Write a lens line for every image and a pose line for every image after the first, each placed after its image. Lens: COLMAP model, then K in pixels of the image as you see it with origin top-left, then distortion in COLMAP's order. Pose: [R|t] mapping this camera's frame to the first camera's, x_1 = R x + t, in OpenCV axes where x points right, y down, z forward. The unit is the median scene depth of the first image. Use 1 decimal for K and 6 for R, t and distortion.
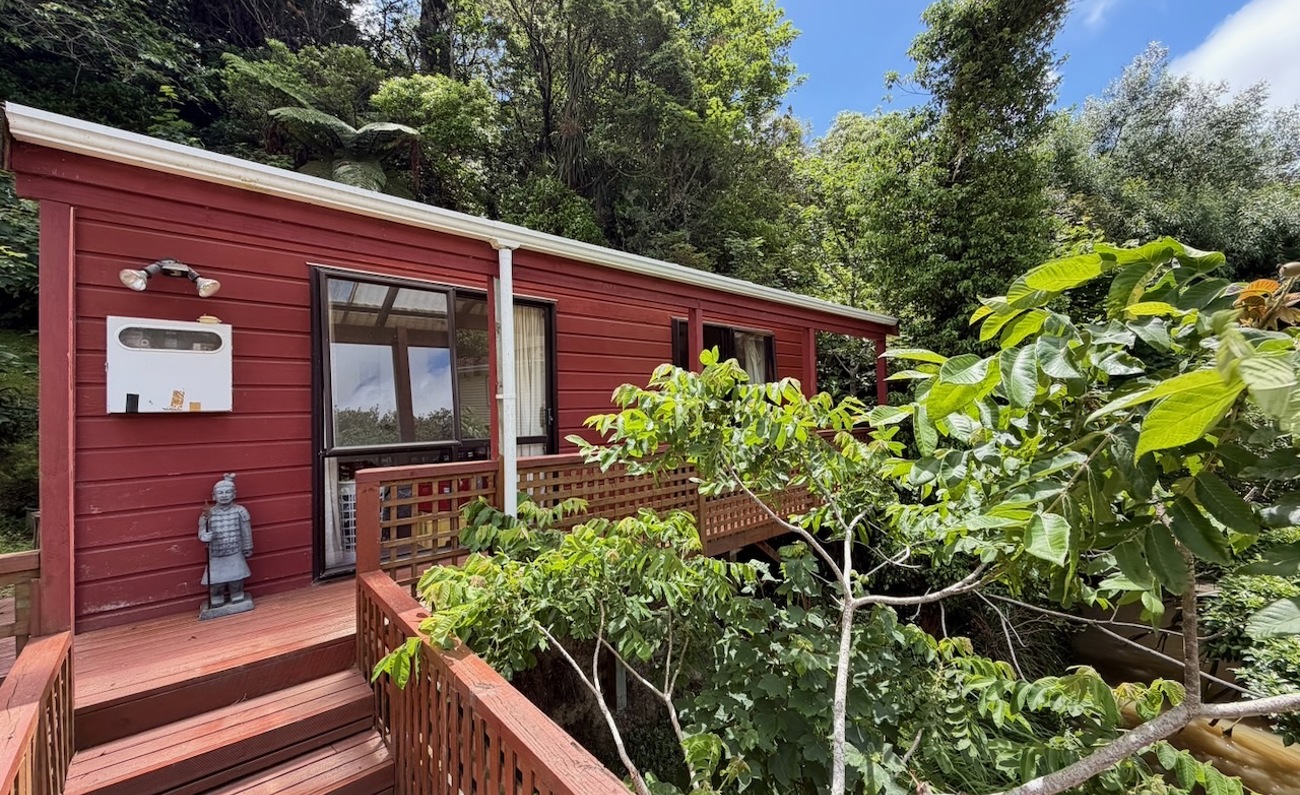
lens RADIAL K [[533.3, 0, 650.0], [0, 533.3, 397.5], [0, 0, 1]] dist [0.011734, 0.000037]
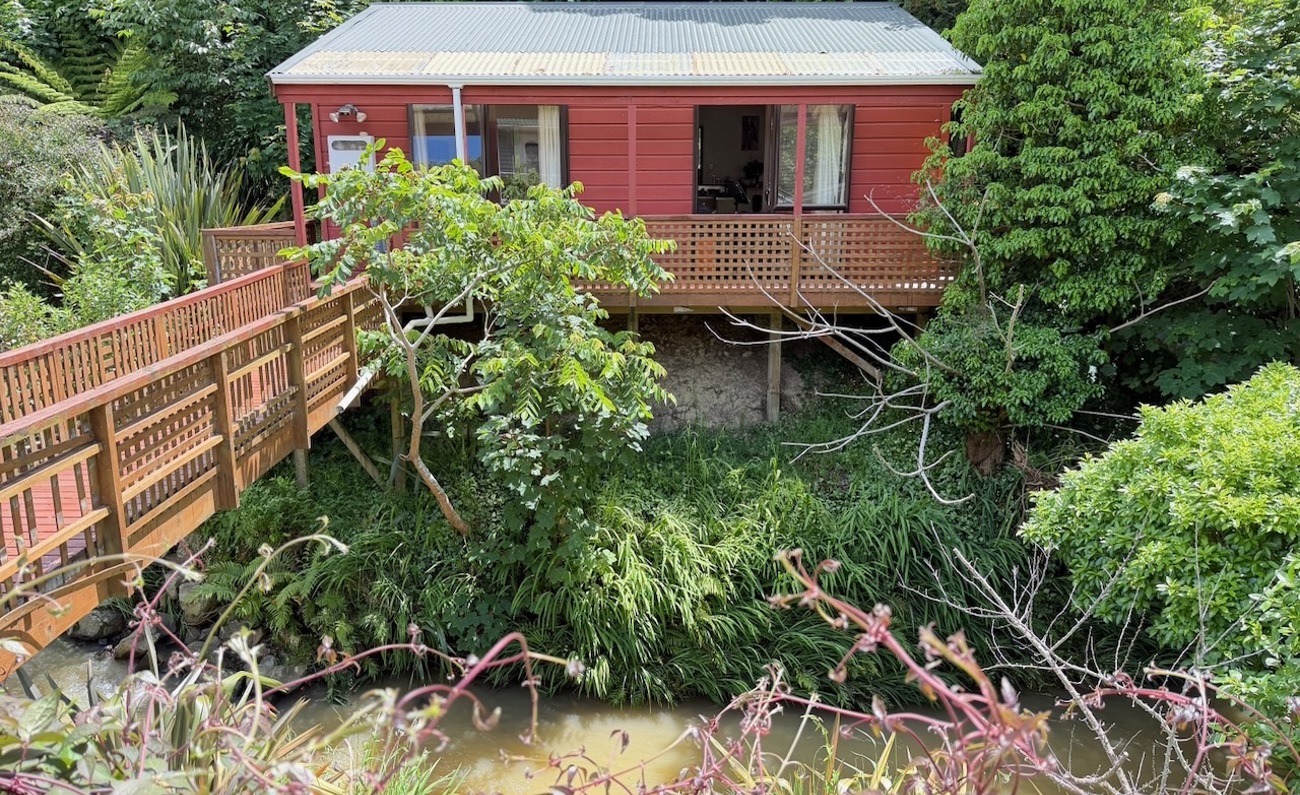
lens RADIAL K [[882.8, 0, 650.0], [0, 882.8, 397.5], [0, 0, 1]] dist [0.047081, -0.001904]
pose [[0.753755, 0.167778, -0.635377, 2.249476], [-0.004366, 0.968117, 0.250462, -0.031119], [0.657141, -0.186013, 0.730456, -0.899930]]
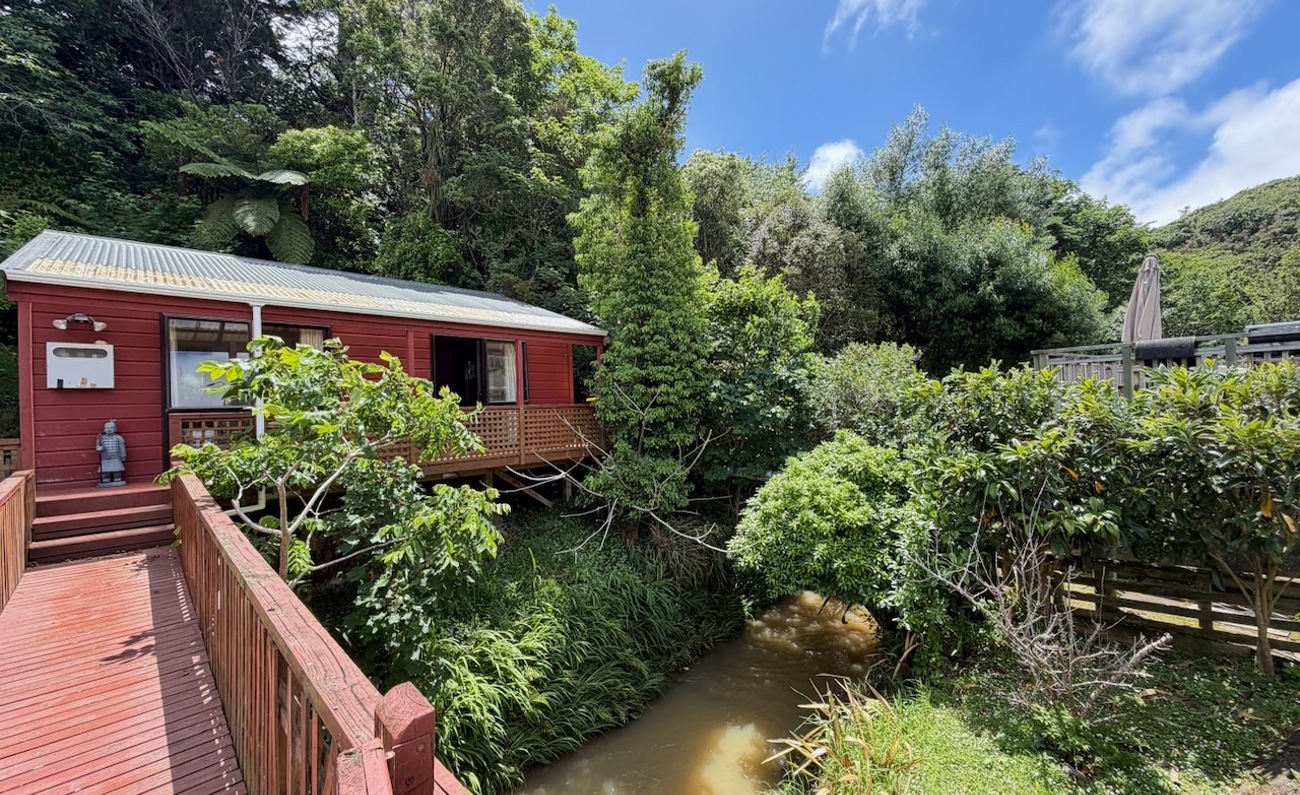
lens RADIAL K [[526.7, 0, 650.0], [0, 526.7, 397.5], [0, 0, 1]] dist [0.001589, 0.000207]
pose [[0.997986, -0.010819, 0.062499, 1.095963], [0.010363, 0.999917, 0.007616, 0.066145], [-0.062576, -0.006952, 0.998016, -1.089610]]
